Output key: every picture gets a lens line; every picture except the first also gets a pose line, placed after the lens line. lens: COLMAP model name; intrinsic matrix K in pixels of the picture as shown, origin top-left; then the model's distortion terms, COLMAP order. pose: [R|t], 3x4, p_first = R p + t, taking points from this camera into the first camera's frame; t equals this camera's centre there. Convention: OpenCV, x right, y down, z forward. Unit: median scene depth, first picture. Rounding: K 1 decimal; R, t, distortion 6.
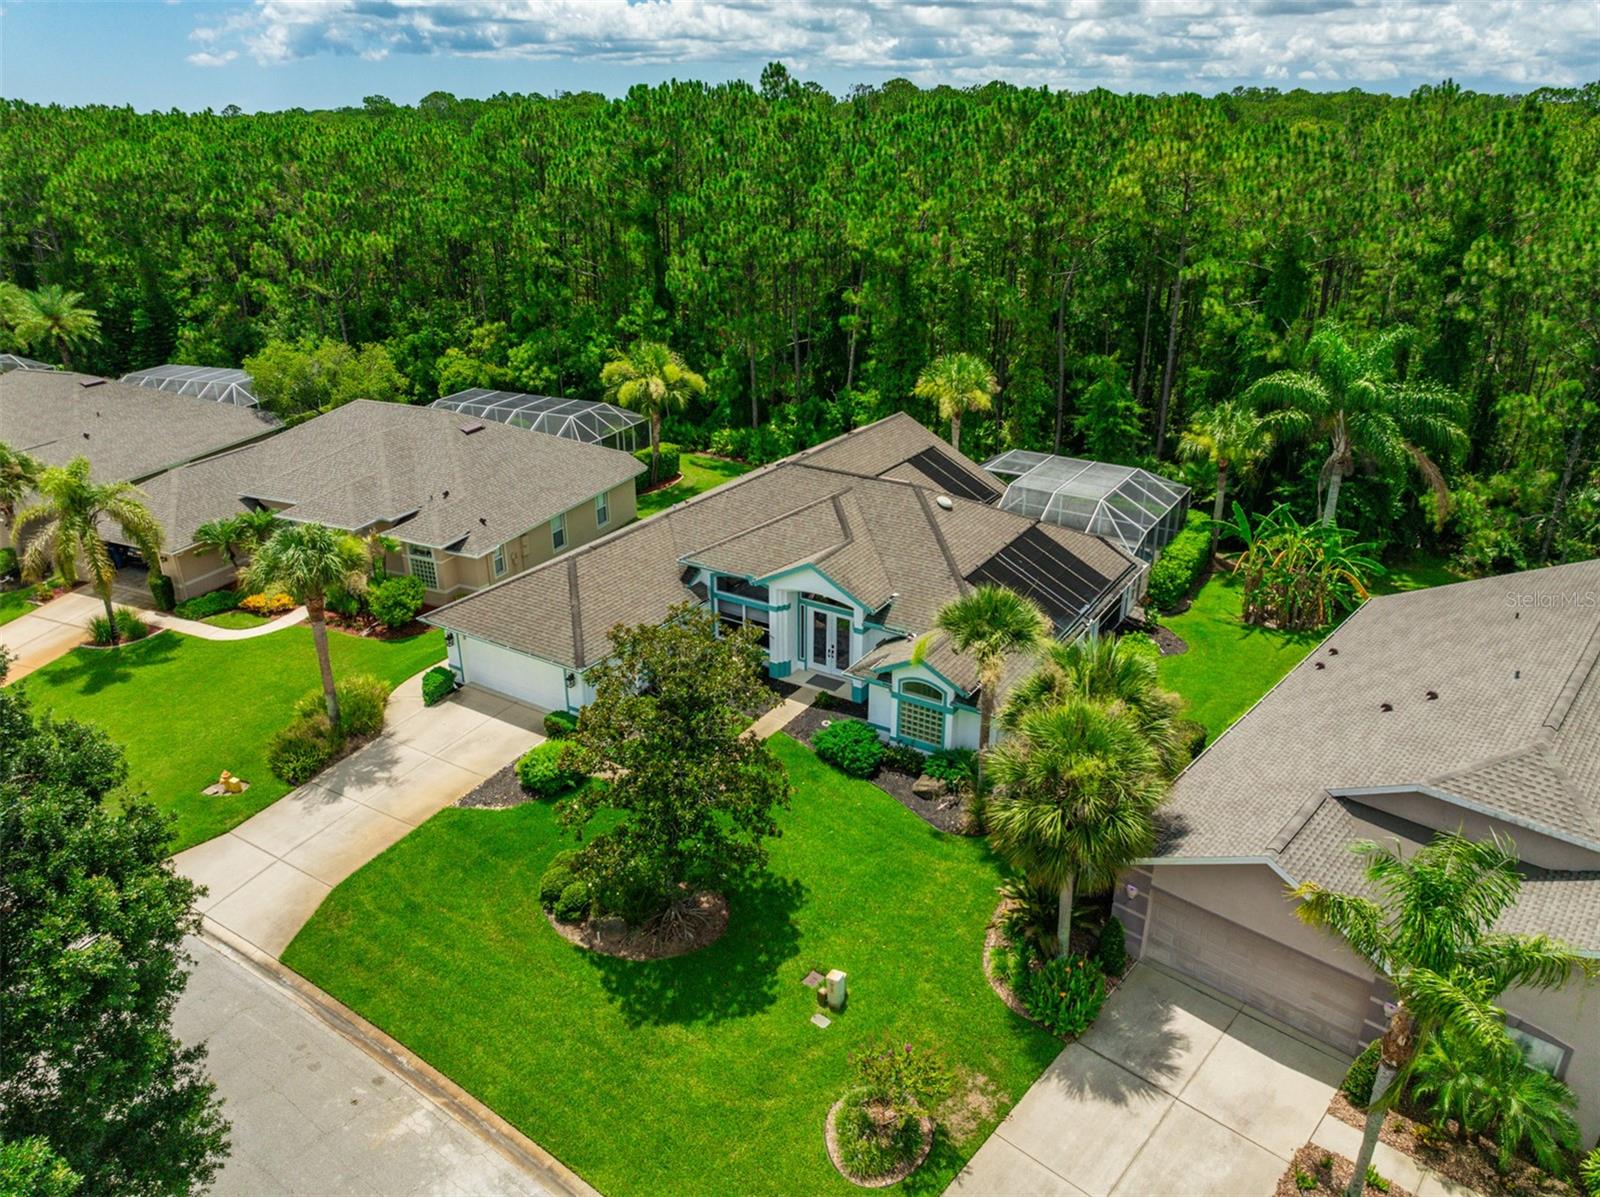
lens RADIAL K [[1123.6, 0, 790.1], [0, 1123.6, 600.6], [0, 0, 1]] dist [-0.031221, -0.006124]
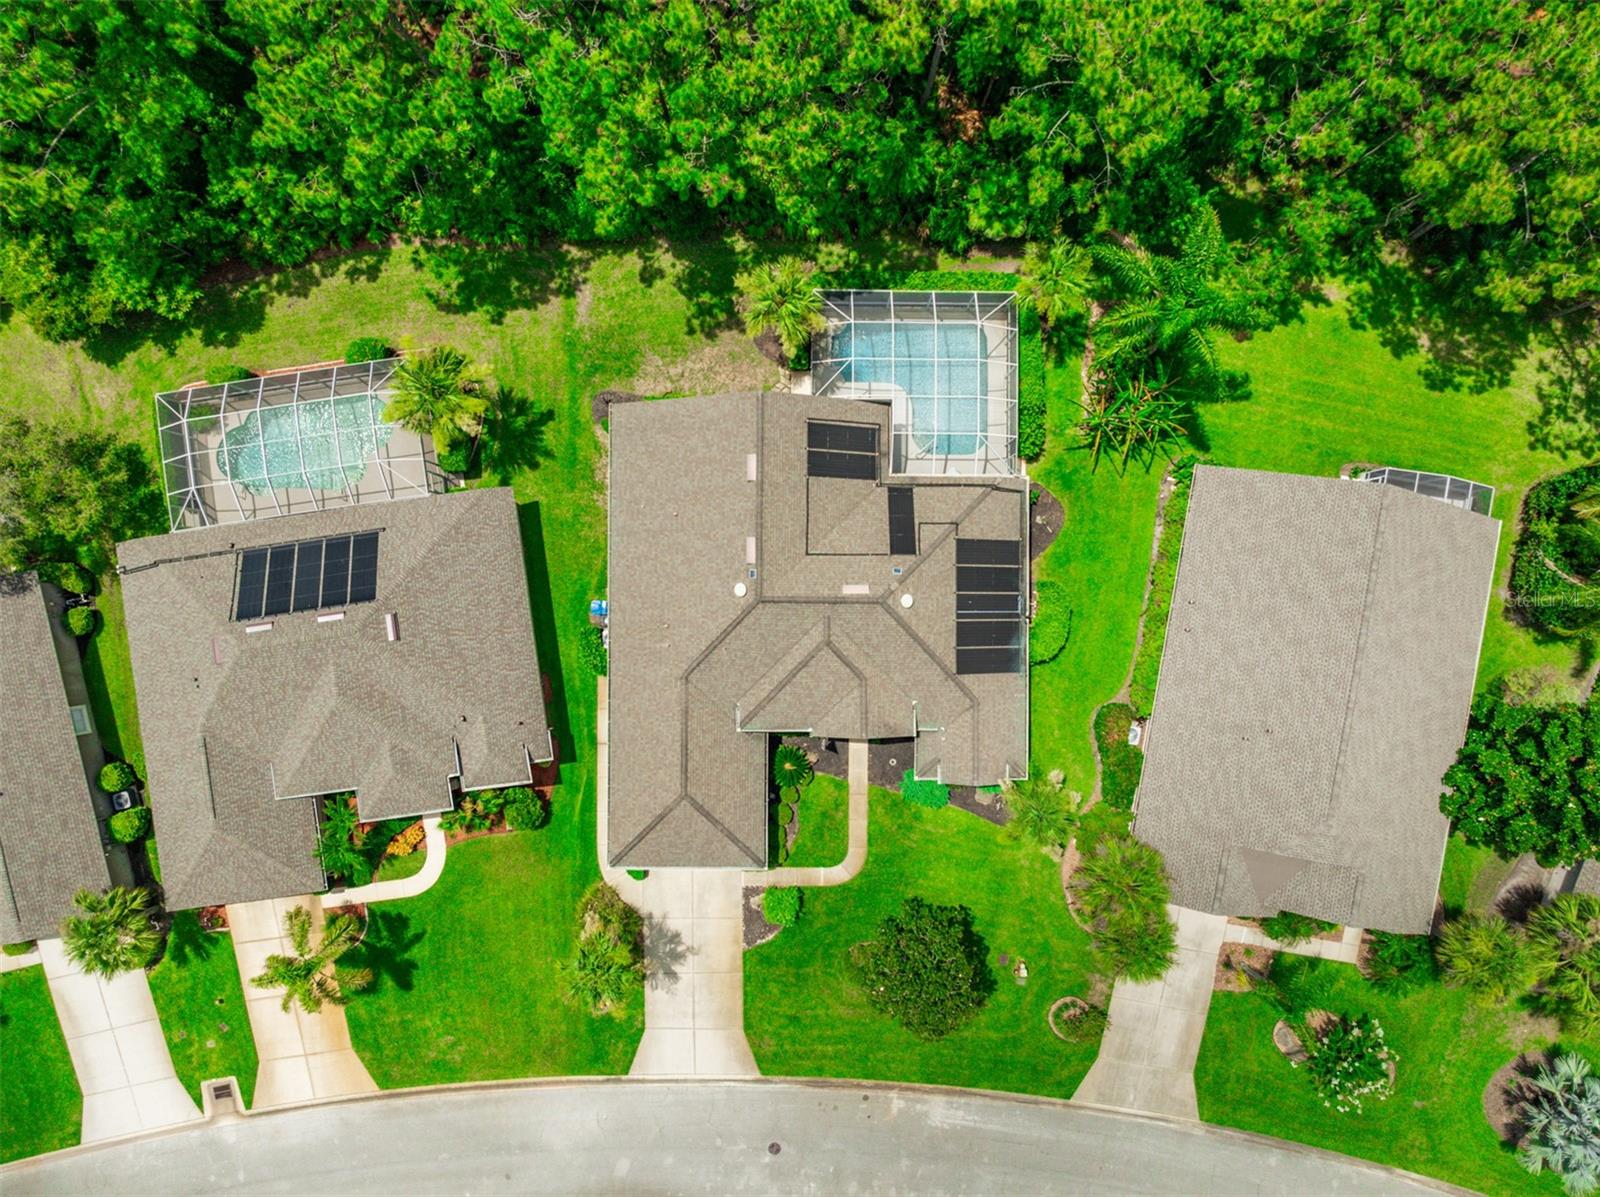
lens RADIAL K [[1123.6, 0, 790.1], [0, 1123.6, 600.6], [0, 0, 1]] dist [-0.031221, -0.006124]
pose [[0.842595, -0.538538, 0.003221, 0.031102], [0.219414, 0.348746, 0.911172, -1.503235], [-0.491824, -0.767042, 0.412014, 0.669979]]
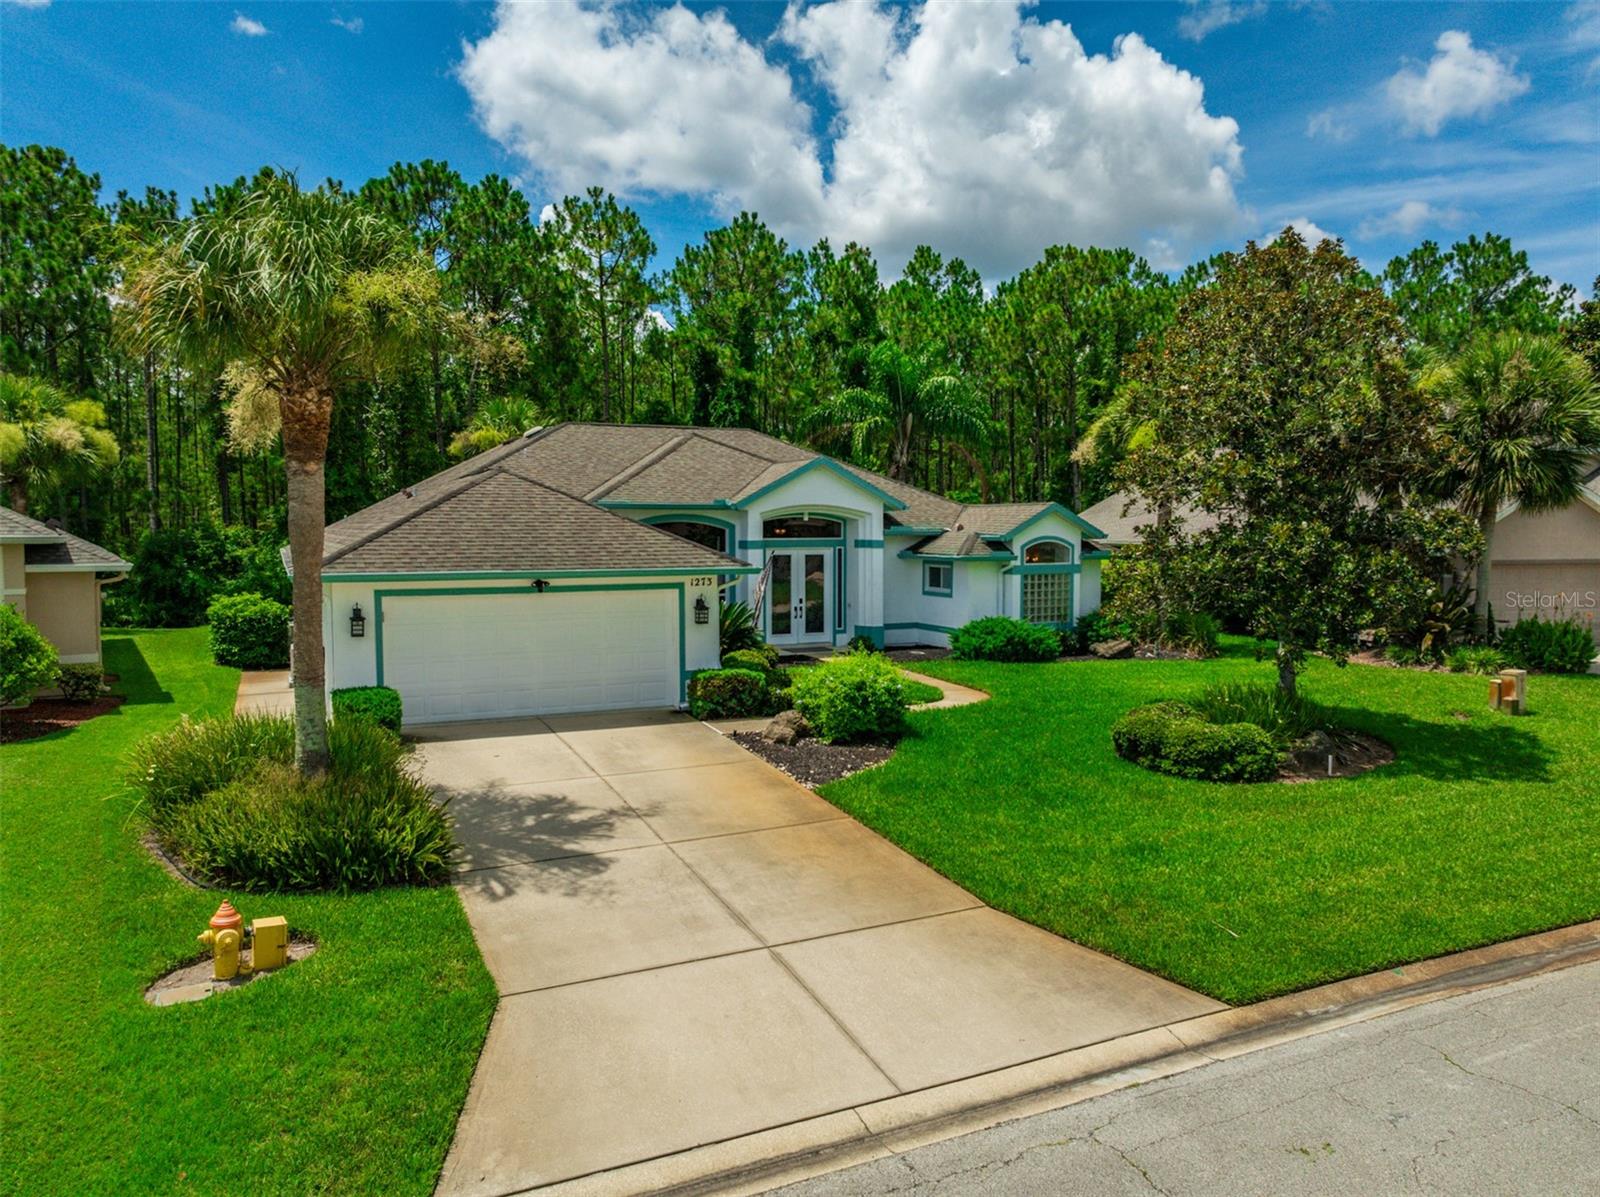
lens RADIAL K [[1123.6, 0, 790.1], [0, 1123.6, 600.6], [0, 0, 1]] dist [-0.031221, -0.006124]
pose [[0.535809, -0.054640, 0.842570, -0.685787], [0.337297, 0.928672, -0.154271, 0.178223], [-0.774041, 0.366856, 0.516020, 0.737810]]
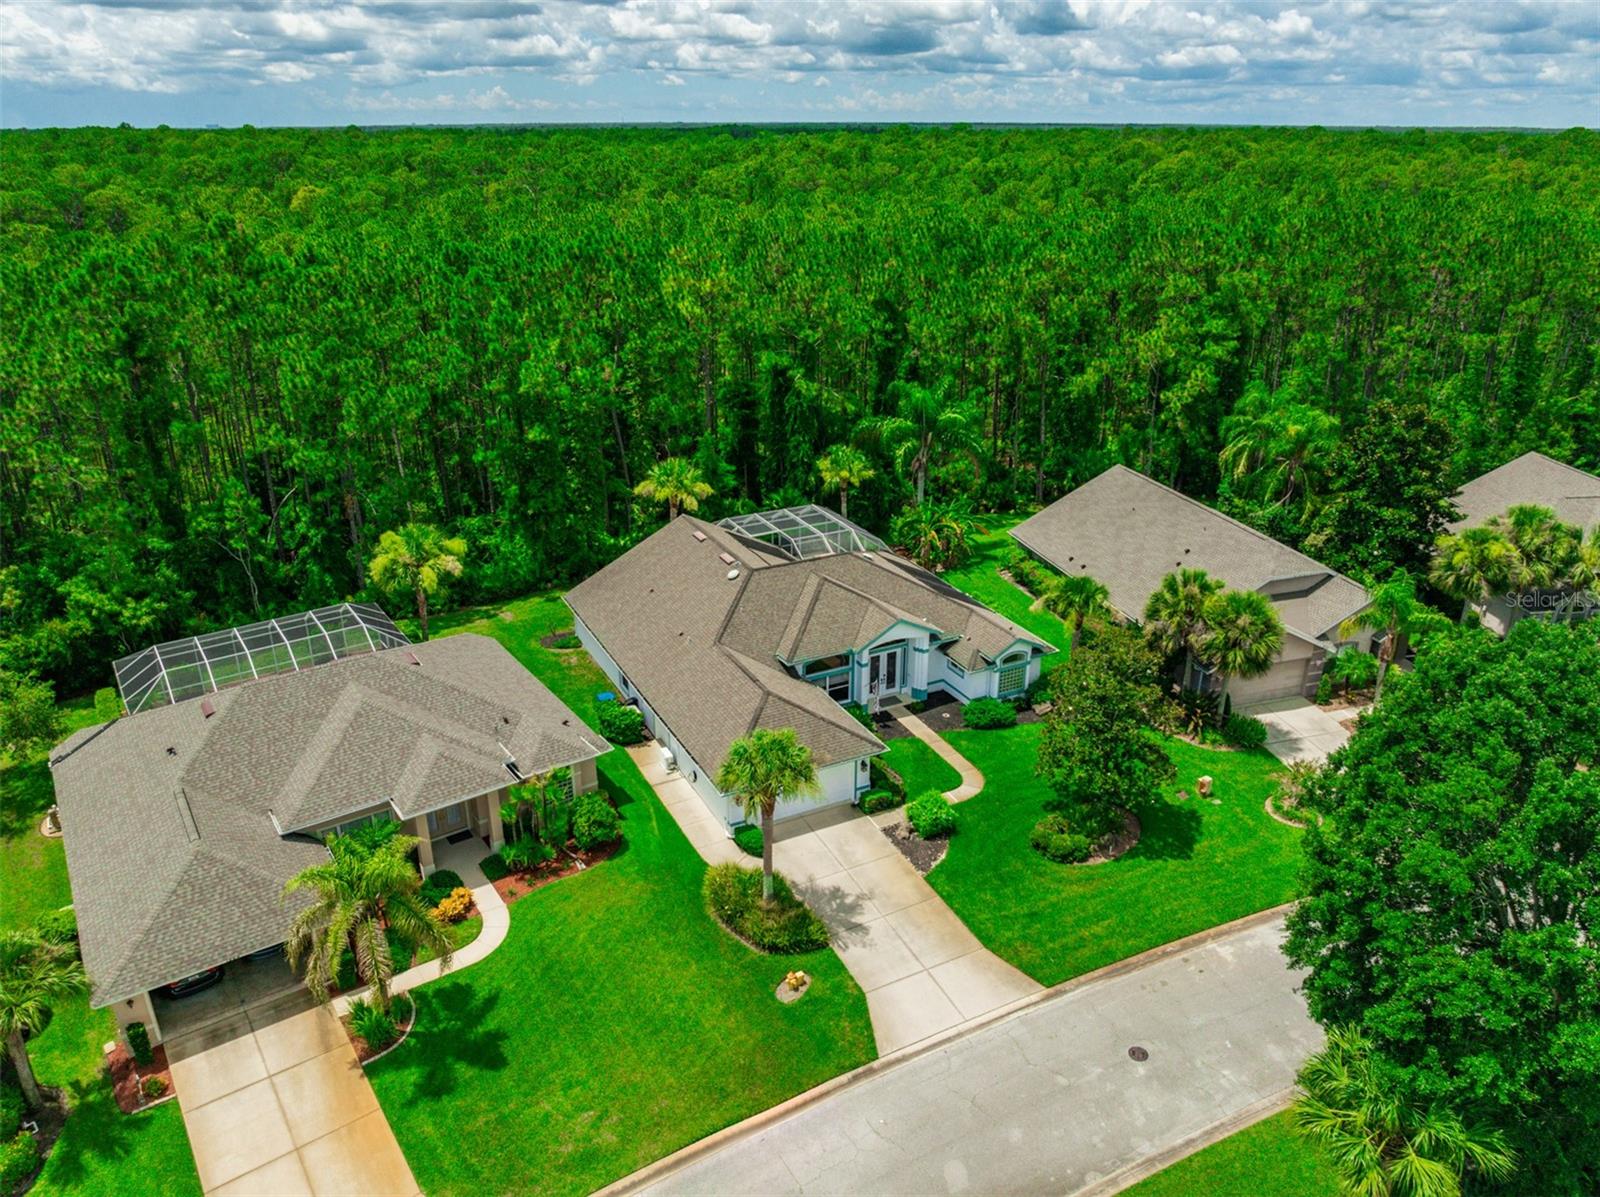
lens RADIAL K [[1123.6, 0, 790.1], [0, 1123.6, 600.6], [0, 0, 1]] dist [-0.031221, -0.006124]
pose [[0.508716, -0.337093, 0.792197, -1.293093], [0.343644, 0.923185, 0.172157, -0.383788], [-0.789378, 0.184655, 0.585479, 0.300656]]
